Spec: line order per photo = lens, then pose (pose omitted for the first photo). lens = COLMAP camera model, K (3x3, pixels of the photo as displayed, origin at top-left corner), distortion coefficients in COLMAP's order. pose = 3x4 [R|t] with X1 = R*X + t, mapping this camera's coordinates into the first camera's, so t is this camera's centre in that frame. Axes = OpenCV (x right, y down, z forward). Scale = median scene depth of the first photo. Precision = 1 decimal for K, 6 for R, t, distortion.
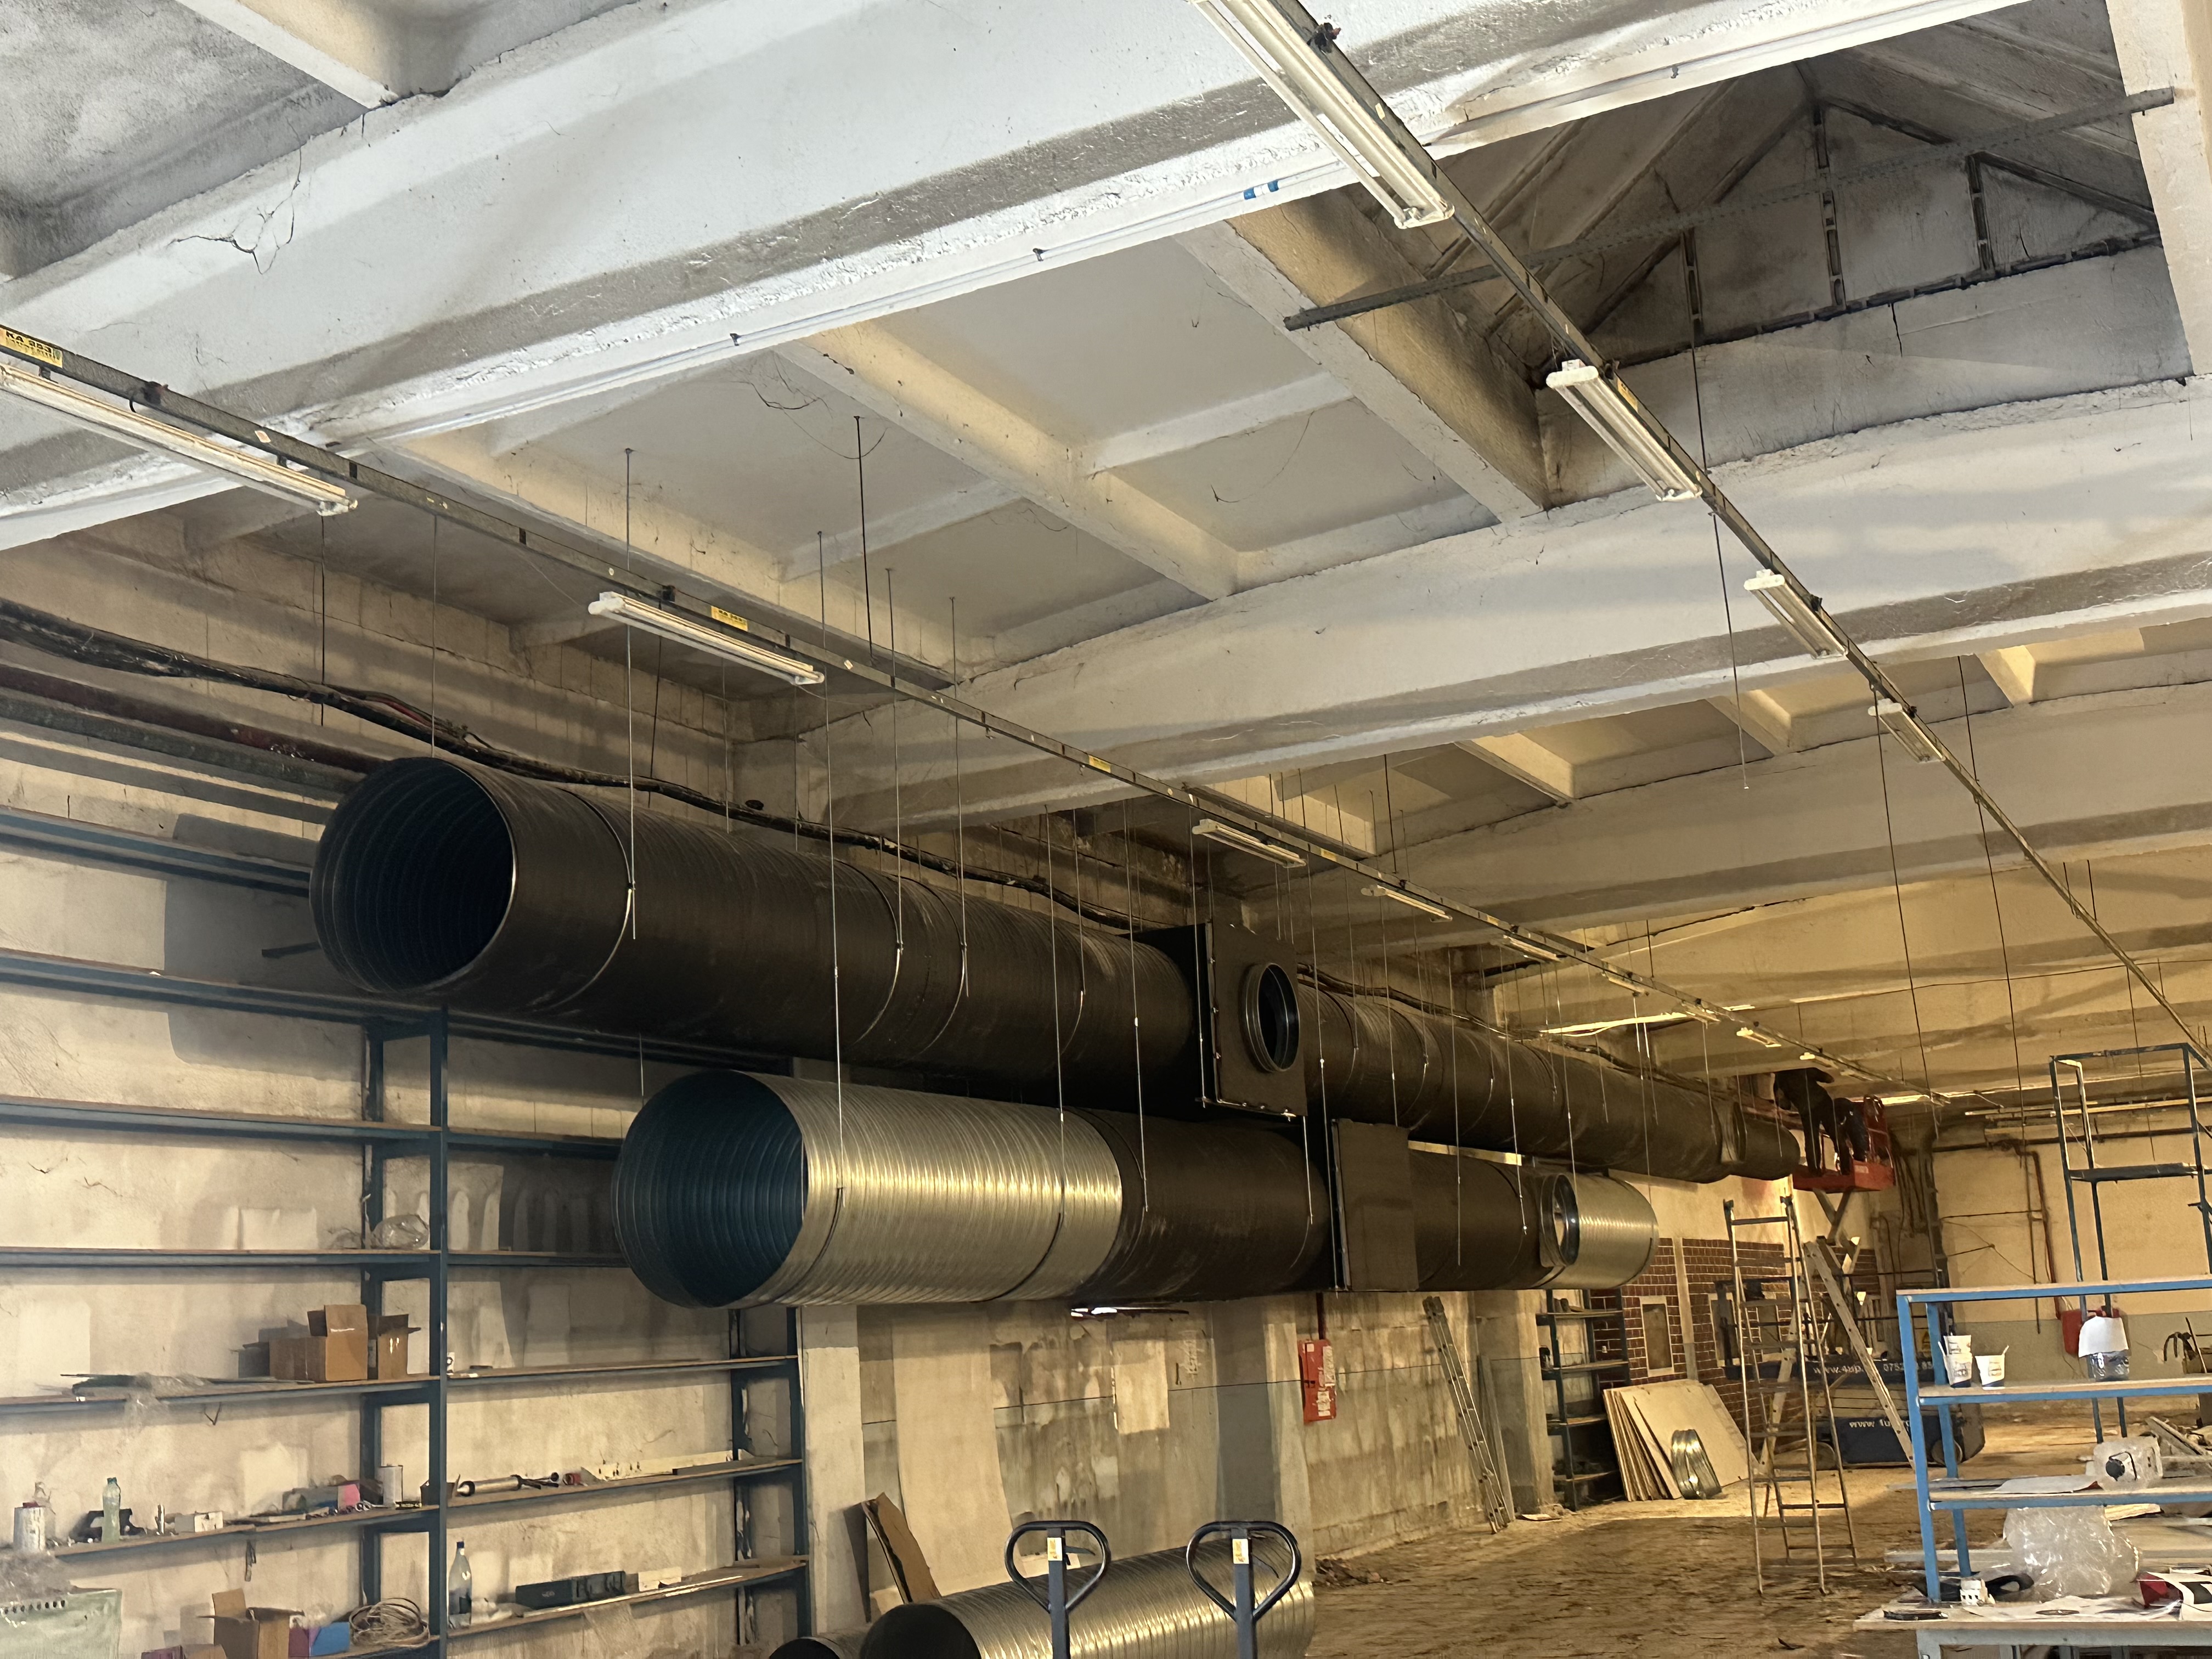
lens RADIAL K [[2523.9, 0, 1108.2], [0, 2523.9, 843.7], [0, 0, 1]] dist [0.224342, -0.542634]
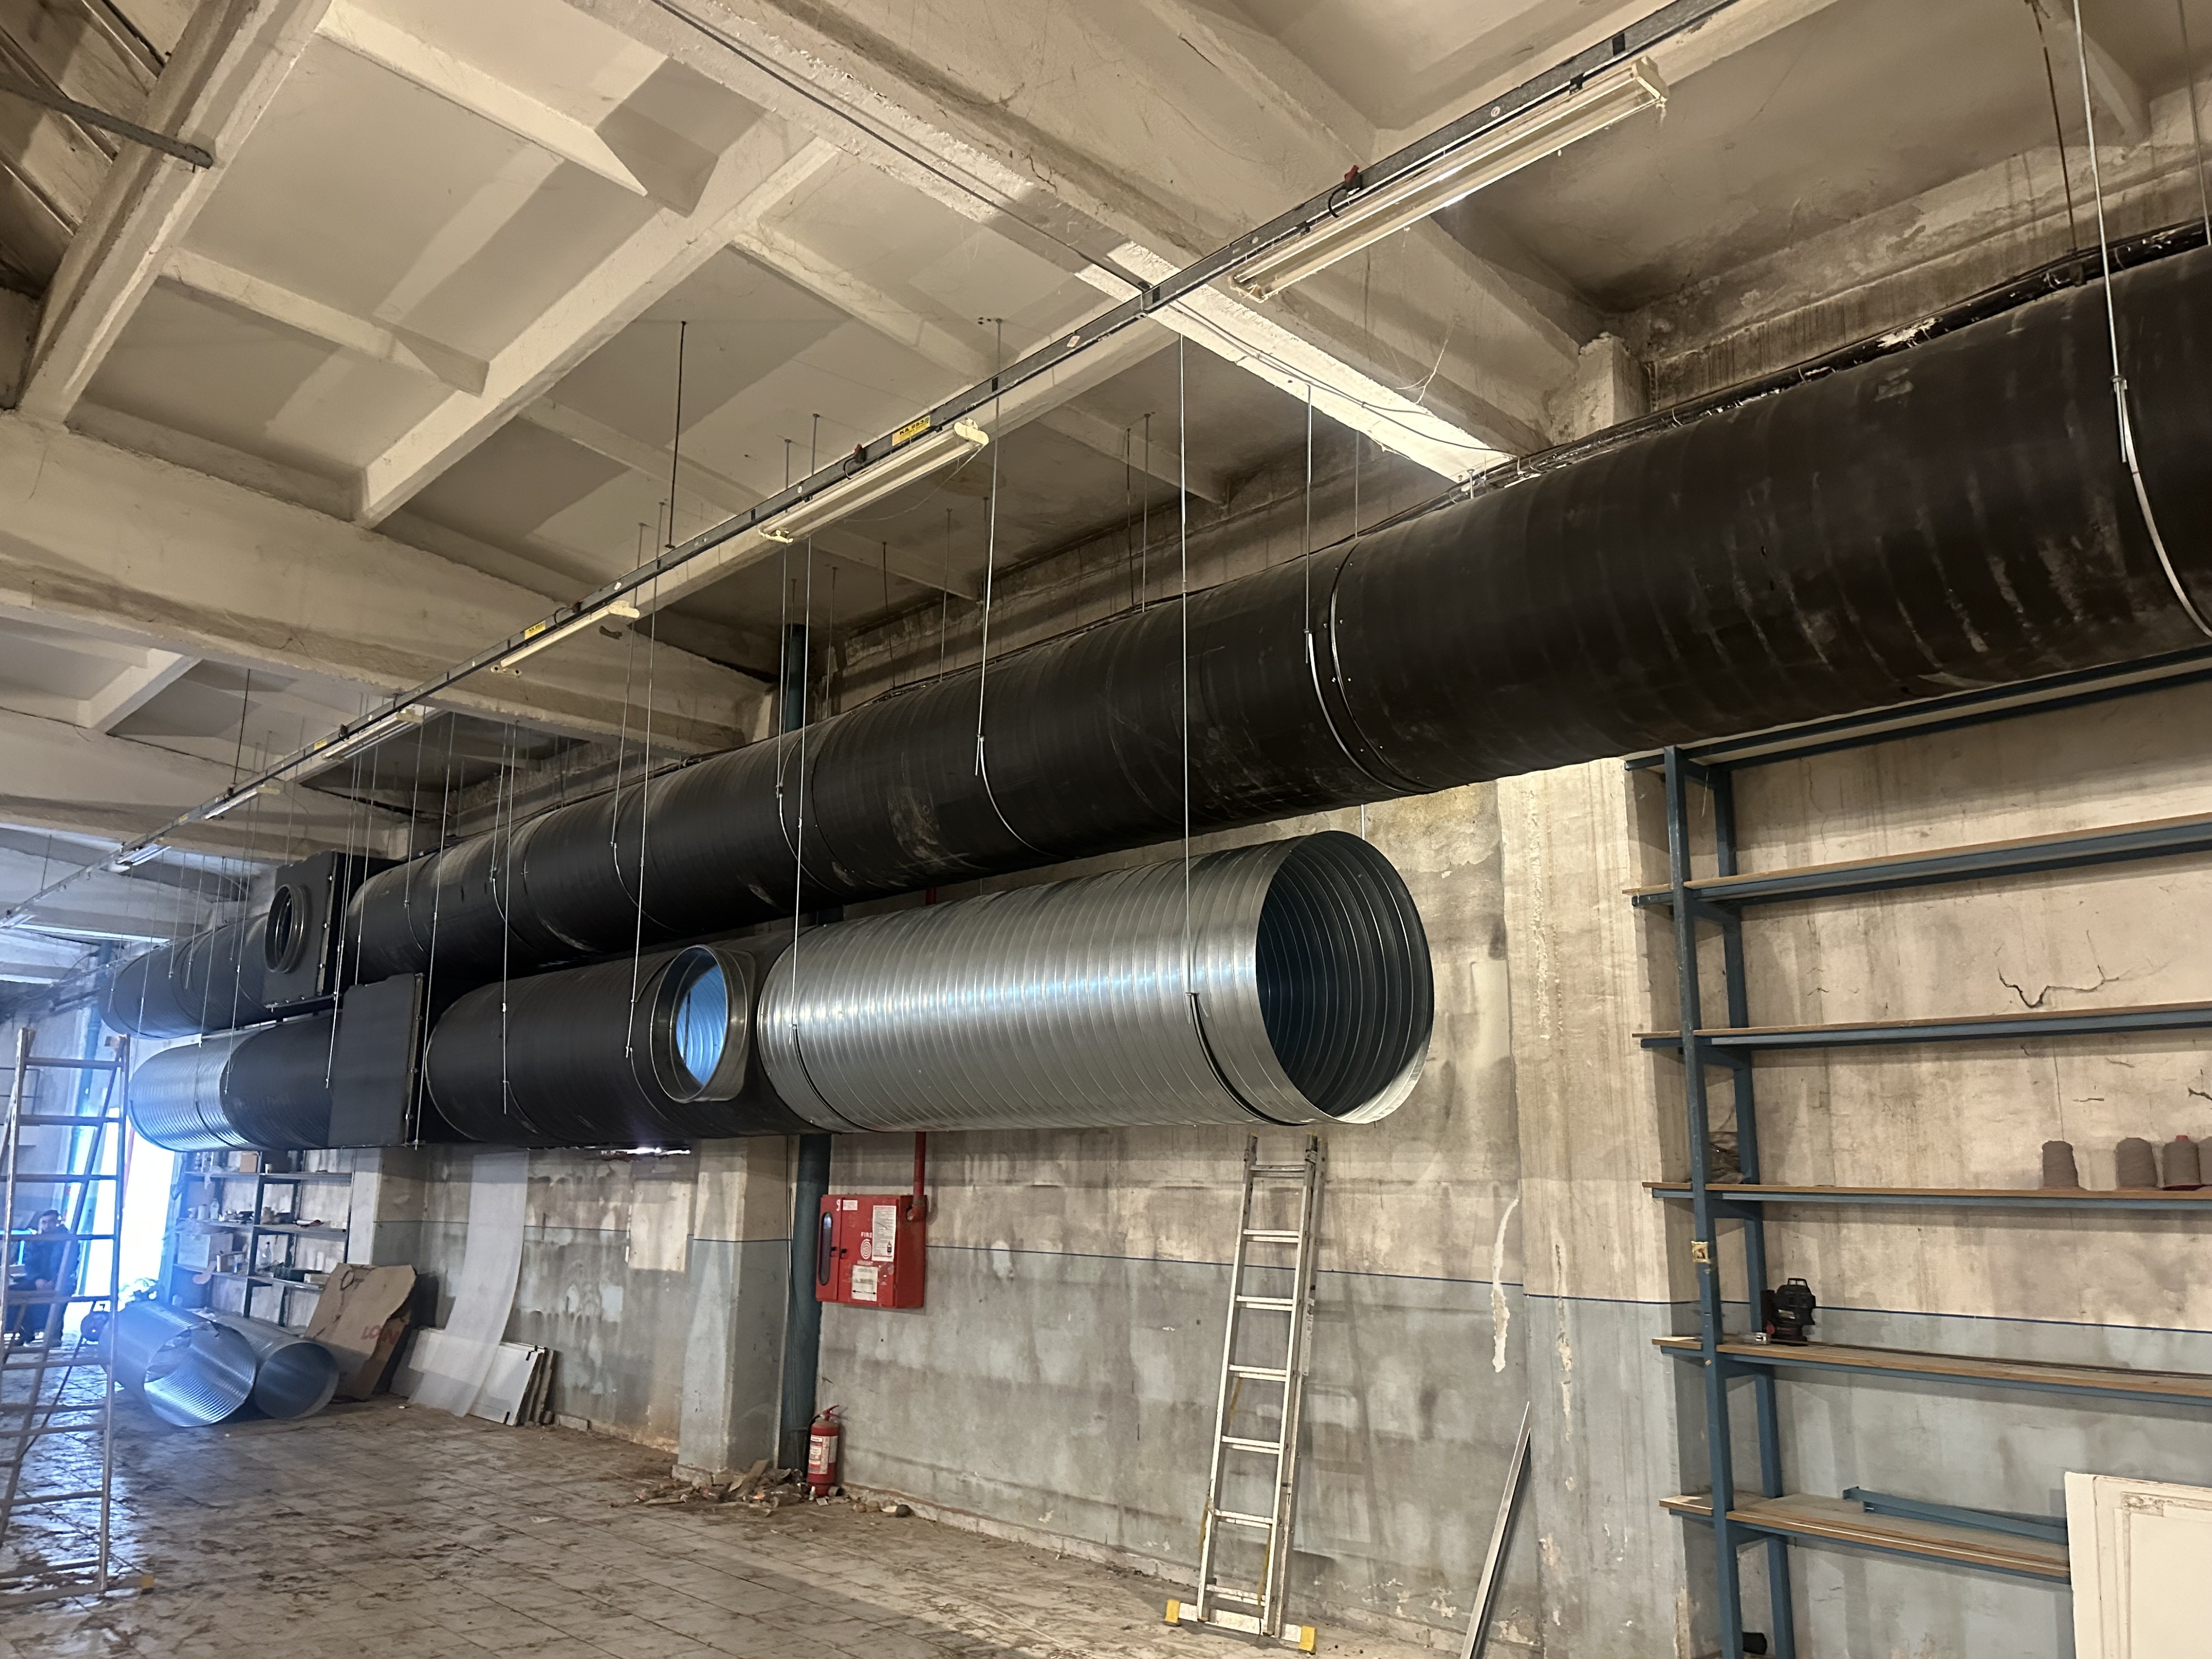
lens RADIAL K [[1611.4, 0, 1106.0], [0, 1611.4, 829.5], [0, 0, 1]] dist [0.142440, -0.227027]
pose [[-0.356373, -0.135819, -0.924420, 0.750881], [0.196573, 0.956336, -0.216290, 0.307257], [0.913432, -0.258796, -0.314113, 1.823648]]
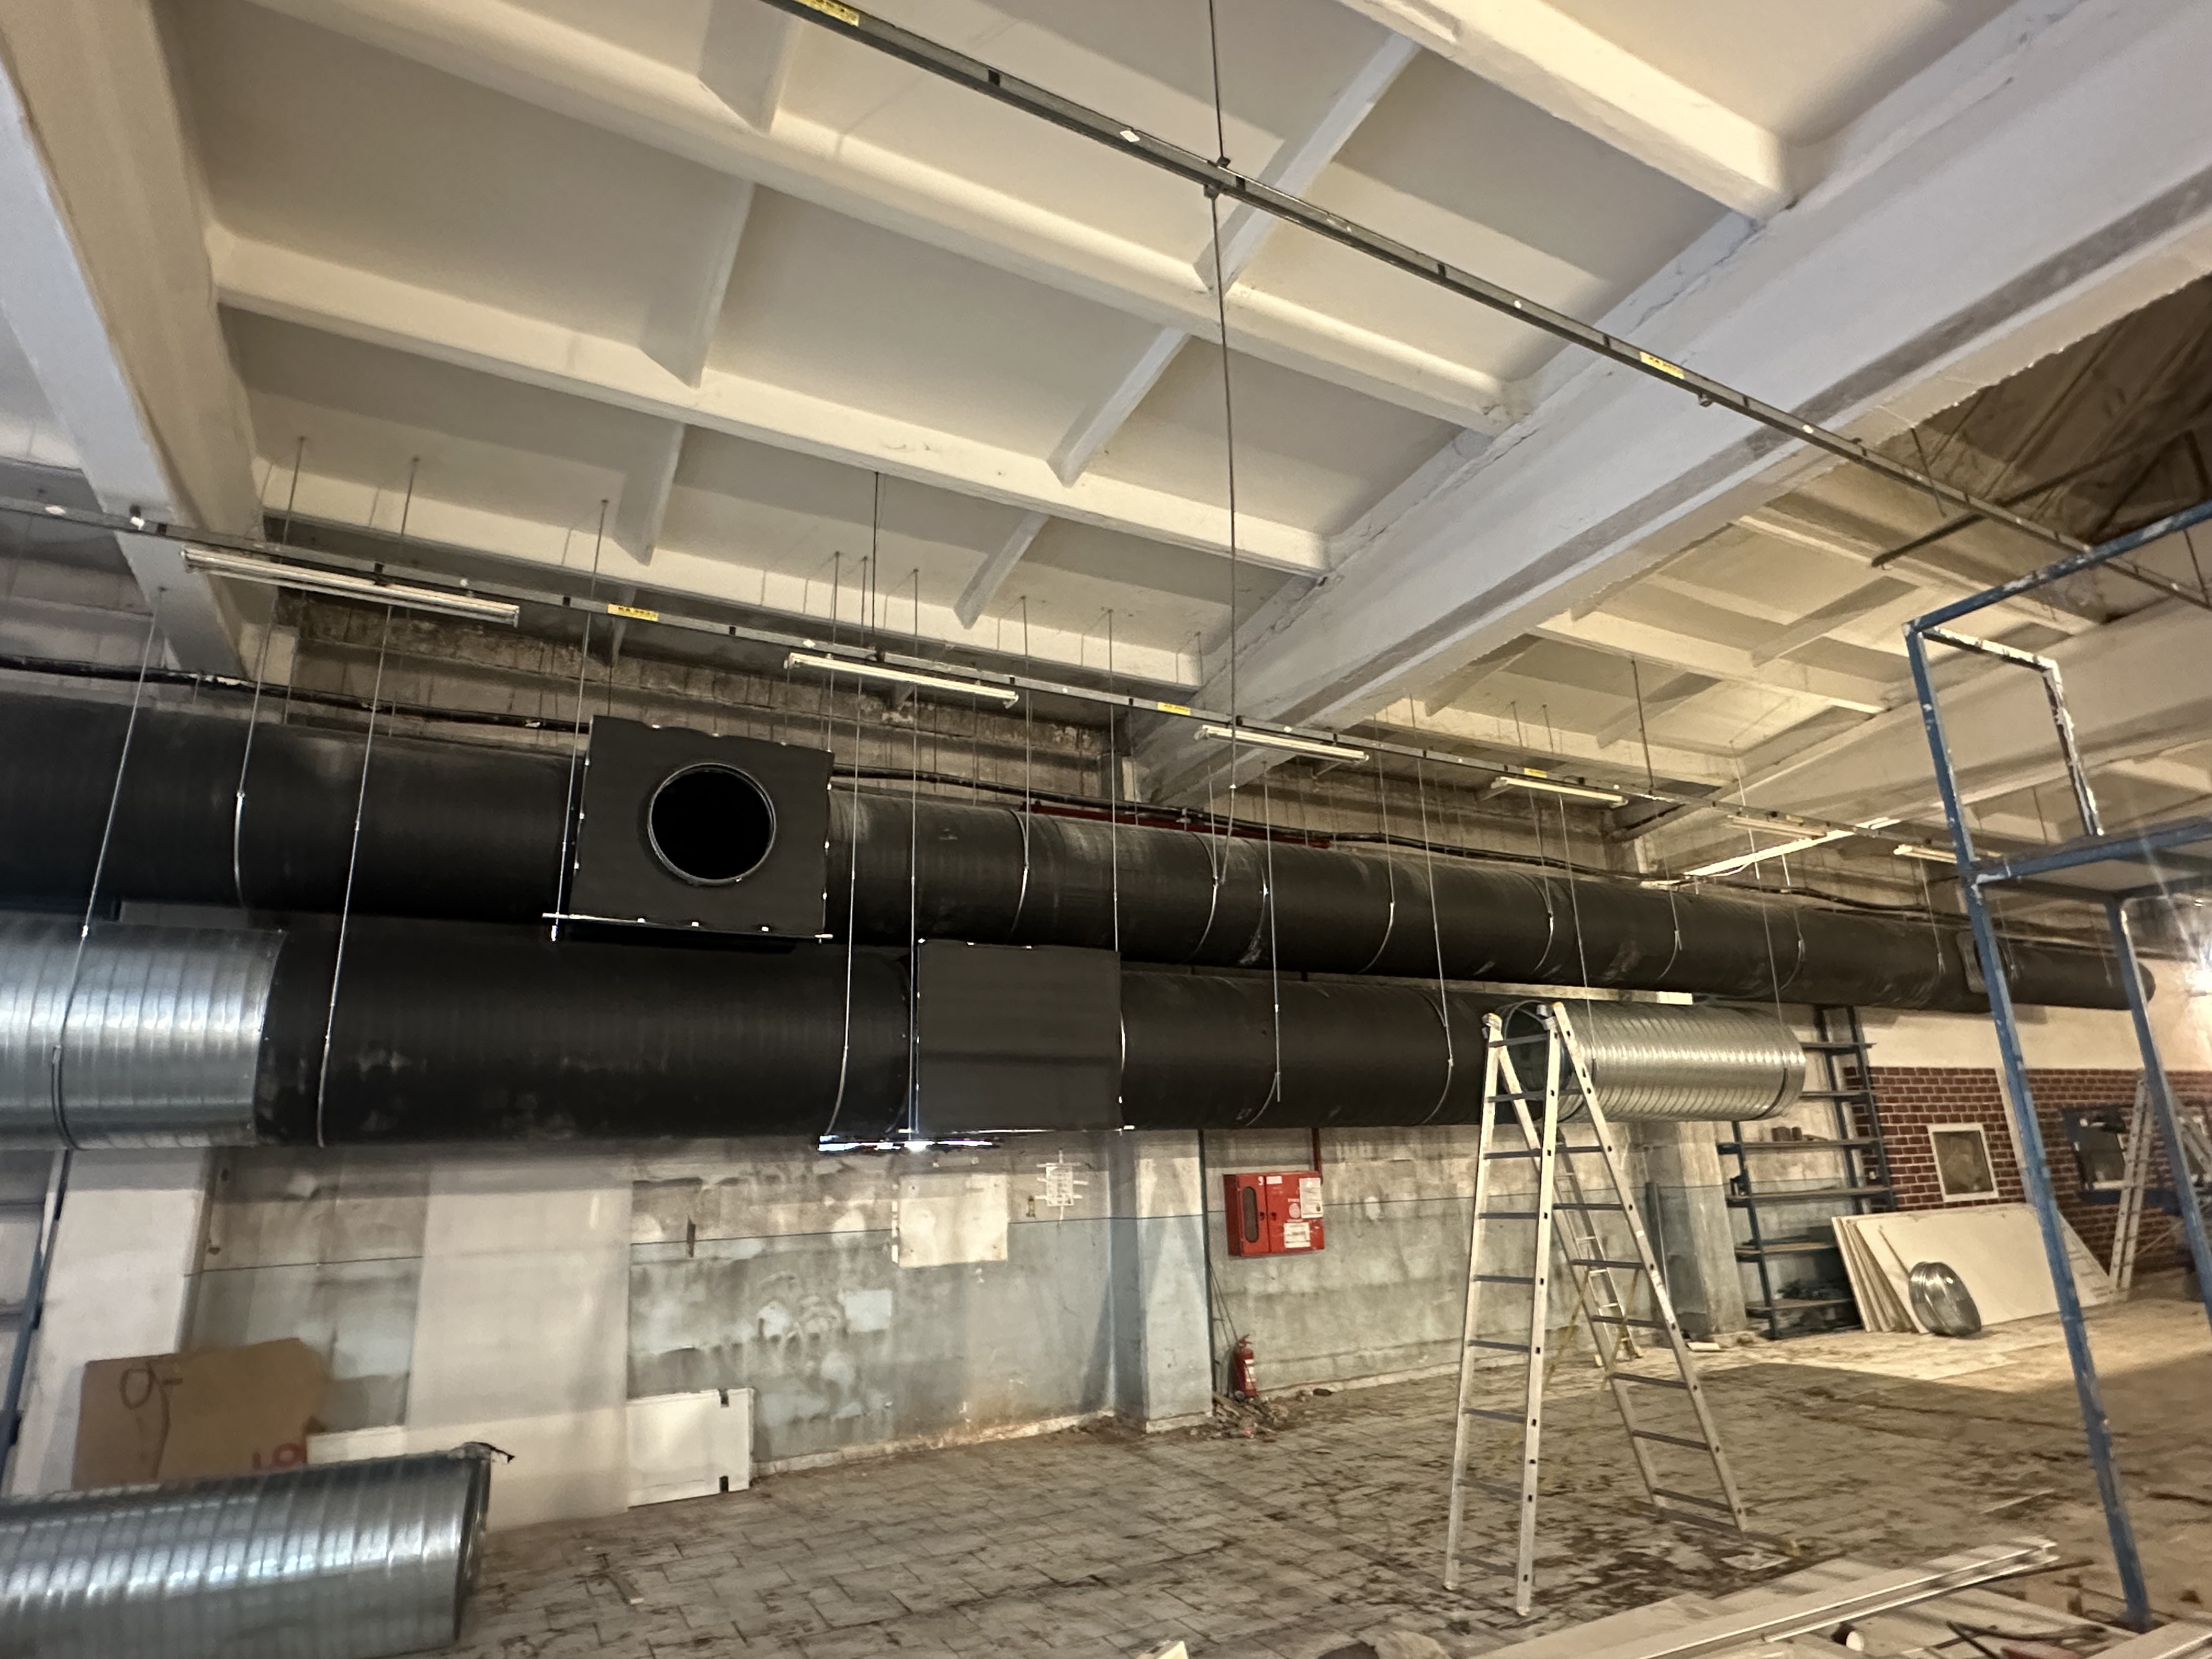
lens RADIAL K [[1168.9, 0, 1100.3], [0, 1168.9, 829.1], [0, 0, 1]] dist [-0.000377, 0.000325]
pose [[0.810159, -0.130448, -0.571511, 0.454870], [0.097269, 0.991326, -0.088384, 0.133908], [0.578083, 0.016015, 0.815821, 0.830885]]
